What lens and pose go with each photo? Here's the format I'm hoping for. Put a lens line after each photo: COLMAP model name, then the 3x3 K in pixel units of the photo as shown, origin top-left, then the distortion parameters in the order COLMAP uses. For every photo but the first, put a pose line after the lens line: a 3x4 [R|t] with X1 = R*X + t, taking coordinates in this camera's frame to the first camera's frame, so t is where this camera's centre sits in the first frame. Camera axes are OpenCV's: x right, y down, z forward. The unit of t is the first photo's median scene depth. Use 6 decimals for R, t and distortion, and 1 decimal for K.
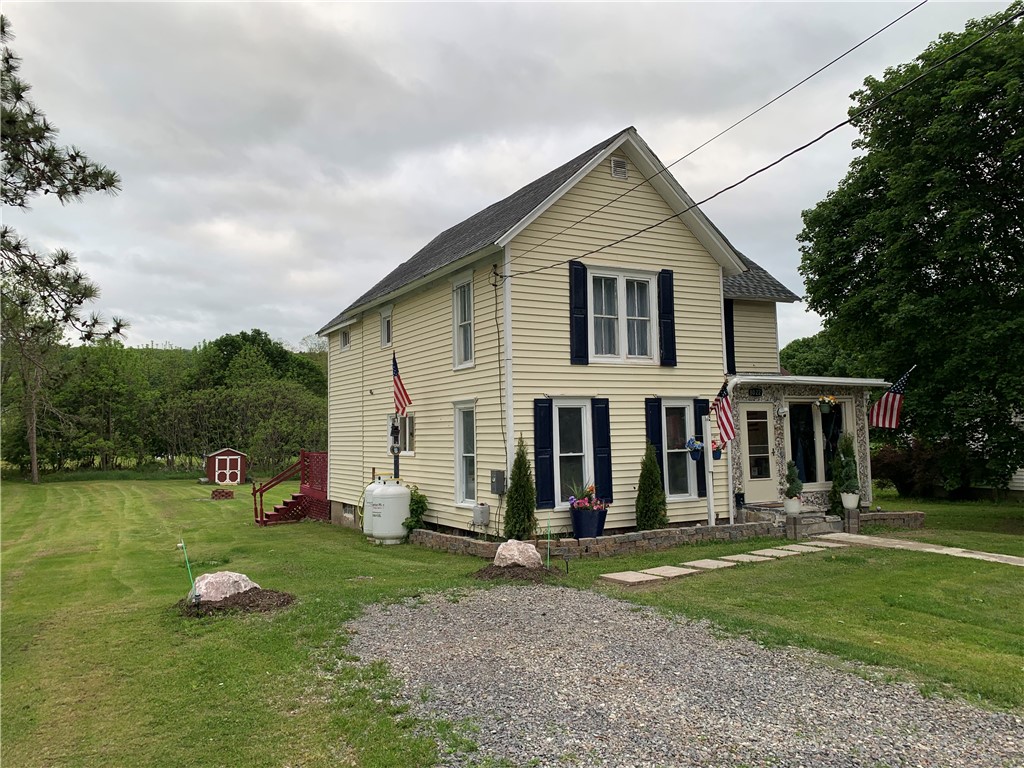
lens RADIAL K [[792.1, 0, 510.8], [0, 792.1, 380.8], [0, 0, 1]] dist [0.019543, 0.000911]
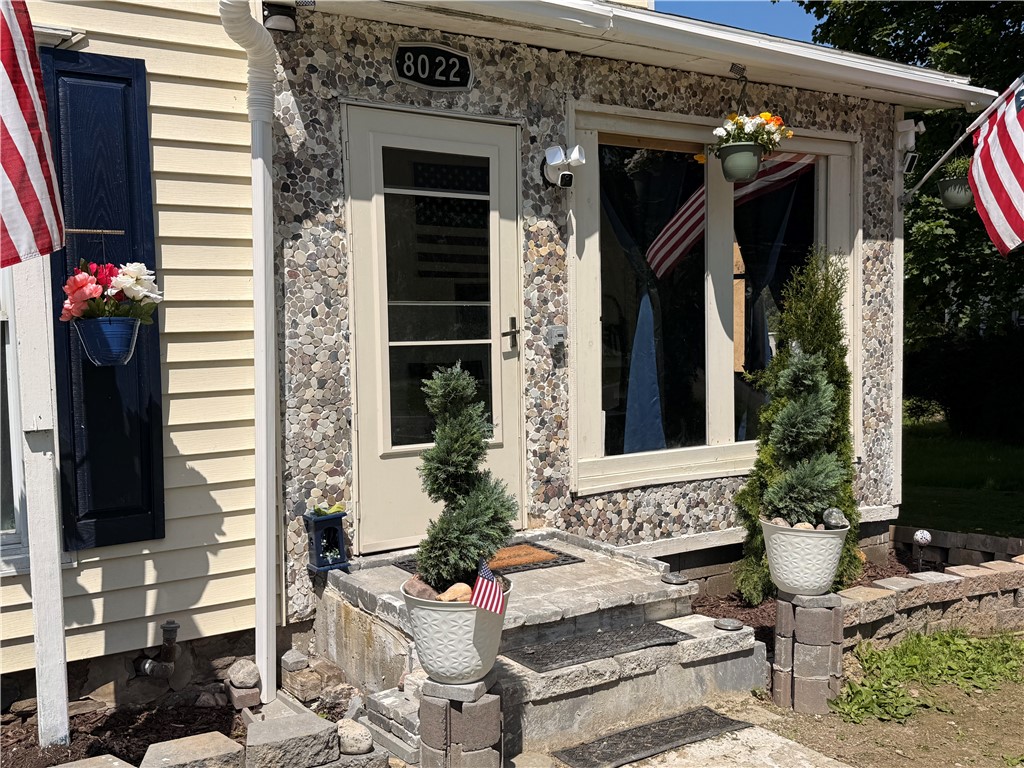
lens RADIAL K [[1027.1, 0, 512.1], [0, 1027.1, 391.5], [0, 0, 1]] dist [0.154712, 0.000000]
pose [[0.997074, 0.003056, 0.076388, 0.326211], [-0.013623, 0.990311, 0.138197, 0.068300], [-0.075225, -0.138833, 0.987455, 0.732622]]
